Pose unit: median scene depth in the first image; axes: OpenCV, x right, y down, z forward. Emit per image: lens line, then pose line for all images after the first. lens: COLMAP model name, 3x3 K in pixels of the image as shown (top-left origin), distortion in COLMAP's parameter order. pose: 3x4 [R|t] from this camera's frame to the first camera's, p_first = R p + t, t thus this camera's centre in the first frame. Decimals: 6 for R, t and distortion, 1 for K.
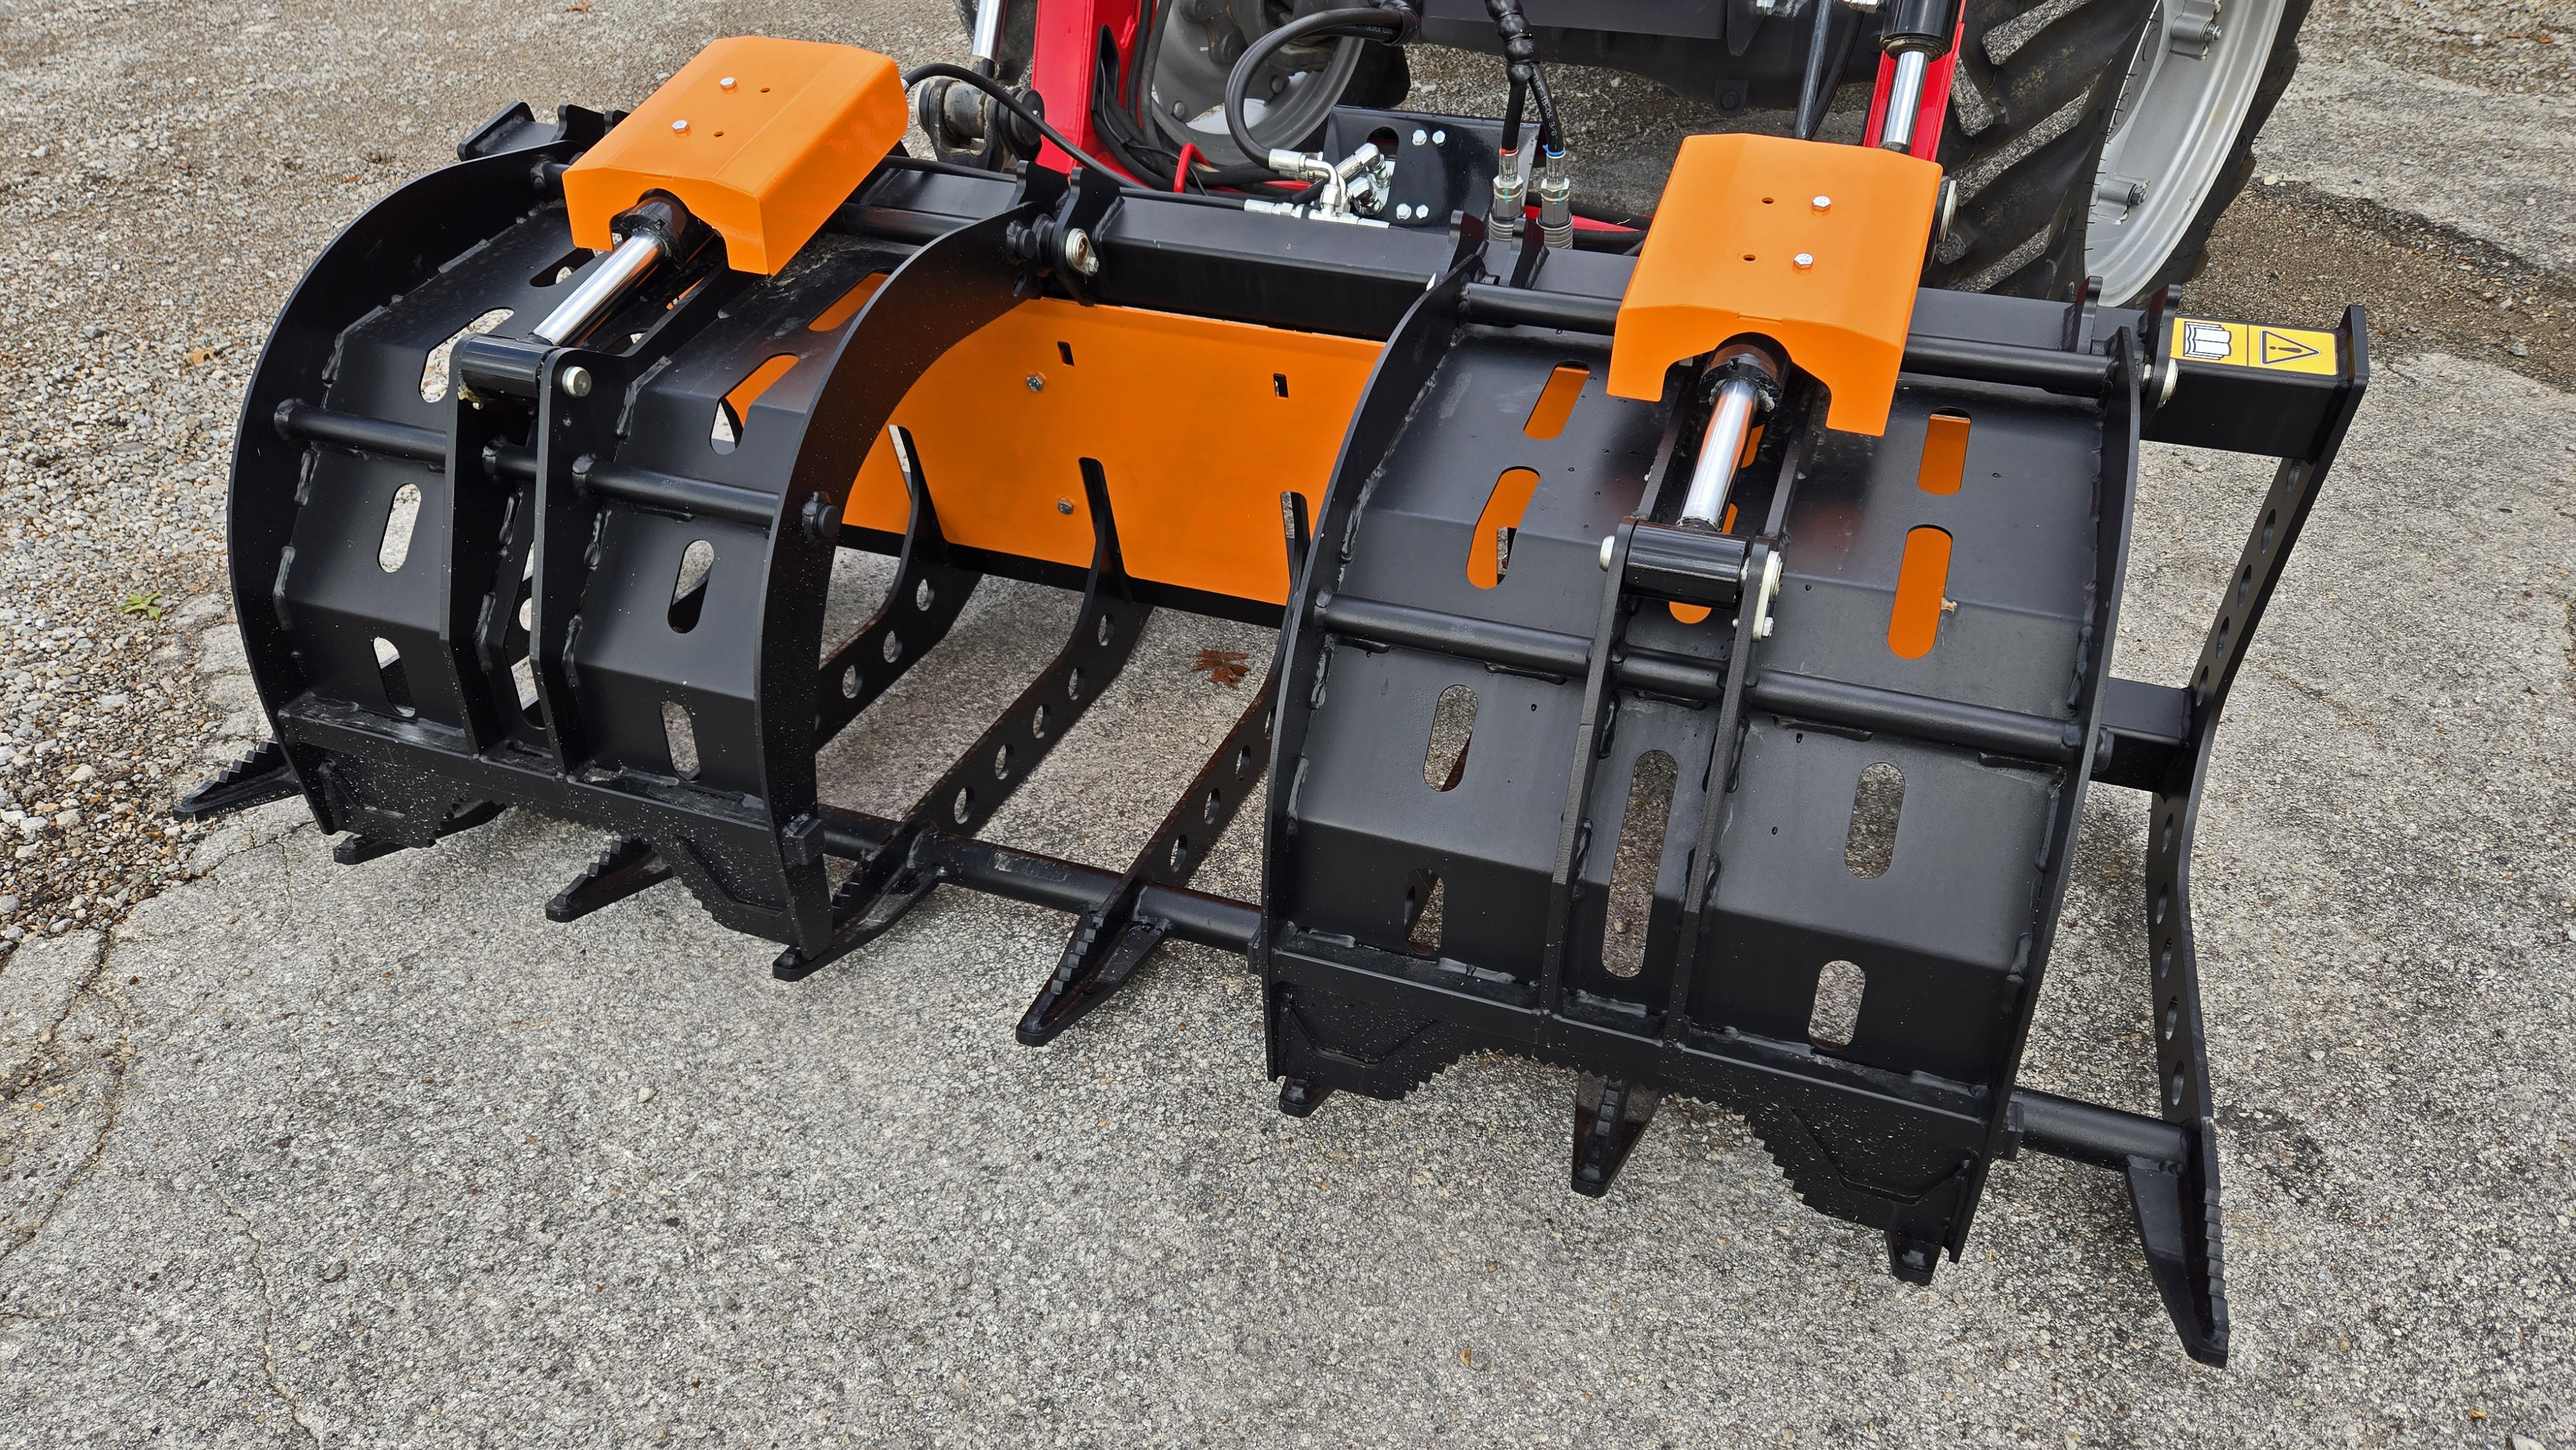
lens RADIAL K [[1691.8, 0, 1299.8], [0, 1691.8, 736.8], [0, 0, 1]] dist [0.057719, -0.040988]
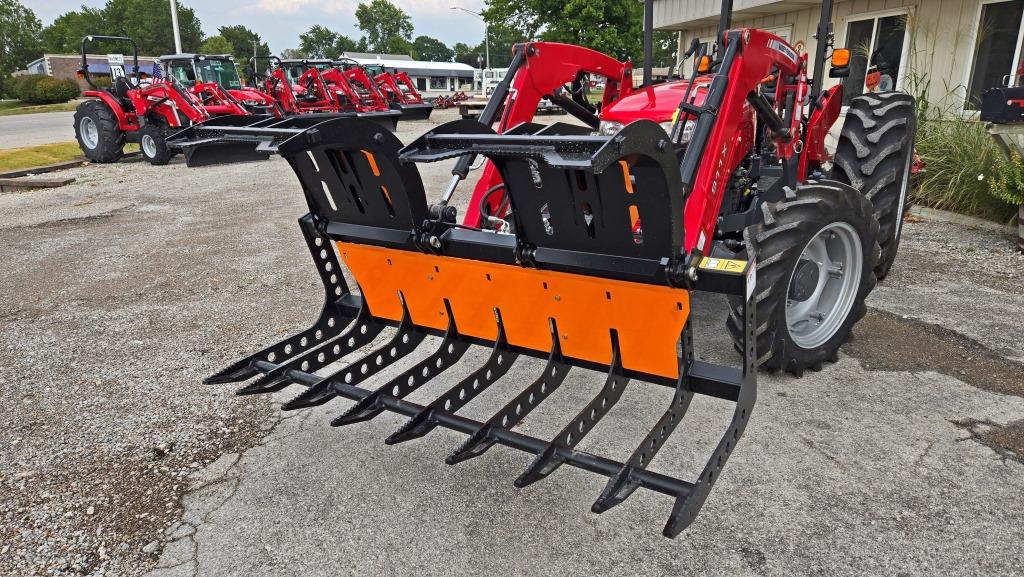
lens RADIAL K [[674.2, 0, 513.3], [0, 674.2, 296.1], [0, 0, 1]] dist [0.050169, -0.033967]
pose [[0.976600, 0.047179, -0.209827, 0.274985], [-0.110699, 0.946746, -0.302353, 0.165434], [0.184388, 0.318505, 0.929815, -0.518424]]
